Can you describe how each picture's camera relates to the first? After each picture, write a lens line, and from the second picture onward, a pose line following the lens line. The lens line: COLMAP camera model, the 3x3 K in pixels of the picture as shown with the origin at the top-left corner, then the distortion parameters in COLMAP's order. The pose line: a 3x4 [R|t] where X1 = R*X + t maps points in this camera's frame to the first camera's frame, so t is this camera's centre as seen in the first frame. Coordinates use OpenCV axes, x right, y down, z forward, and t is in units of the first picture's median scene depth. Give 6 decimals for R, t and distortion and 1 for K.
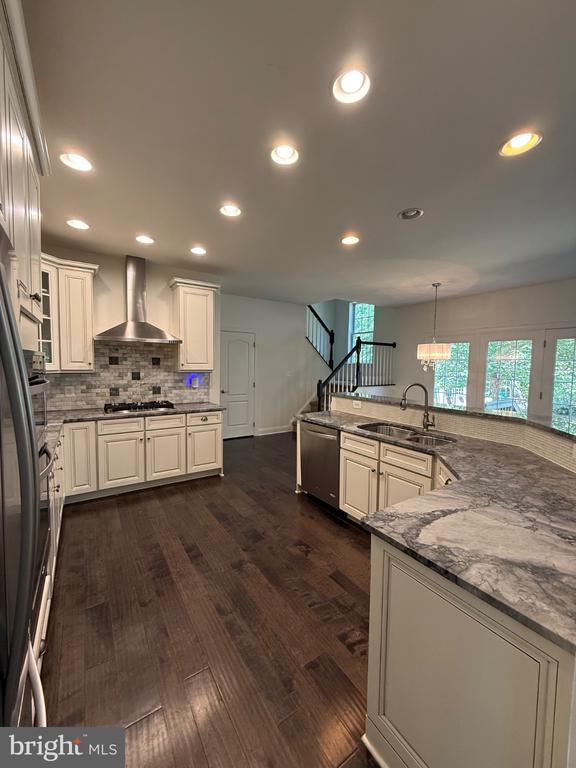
lens RADIAL K [[305.7, 0, 287.1], [0, 305.7, 384.3], [0, 0, 1]] dist [0.001562, 0.000237]
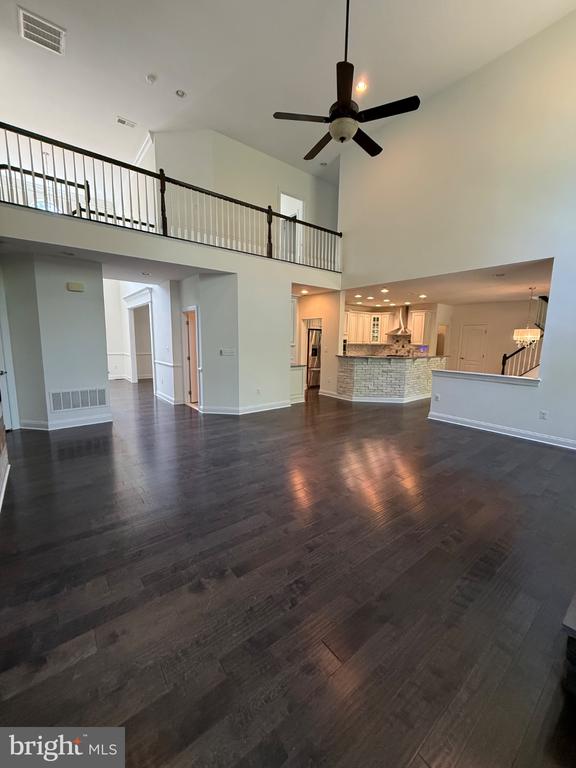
lens RADIAL K [[305.7, 0, 284.7], [0, 305.7, 382.9], [0, 0, 1]] dist [0.001562, 0.000237]
pose [[0.080160, 0.133574, -0.987792, 2.232977], [-0.082909, 0.988440, 0.126934, 0.037344], [0.993328, 0.071722, 0.090308, -0.329278]]
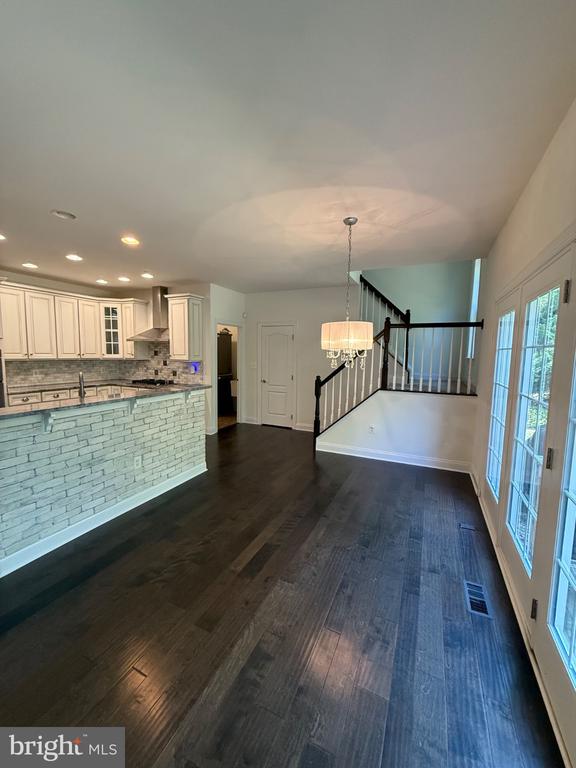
lens RADIAL K [[305.7, 0, 286.2], [0, 305.7, 381.5], [0, 0, 1]] dist [0.001562, 0.000237]
pose [[0.513087, 0.073992, -0.855142, 1.114573], [-0.067142, 0.996685, 0.045954, -0.044950], [0.855707, 0.033837, 0.516354, 0.707206]]
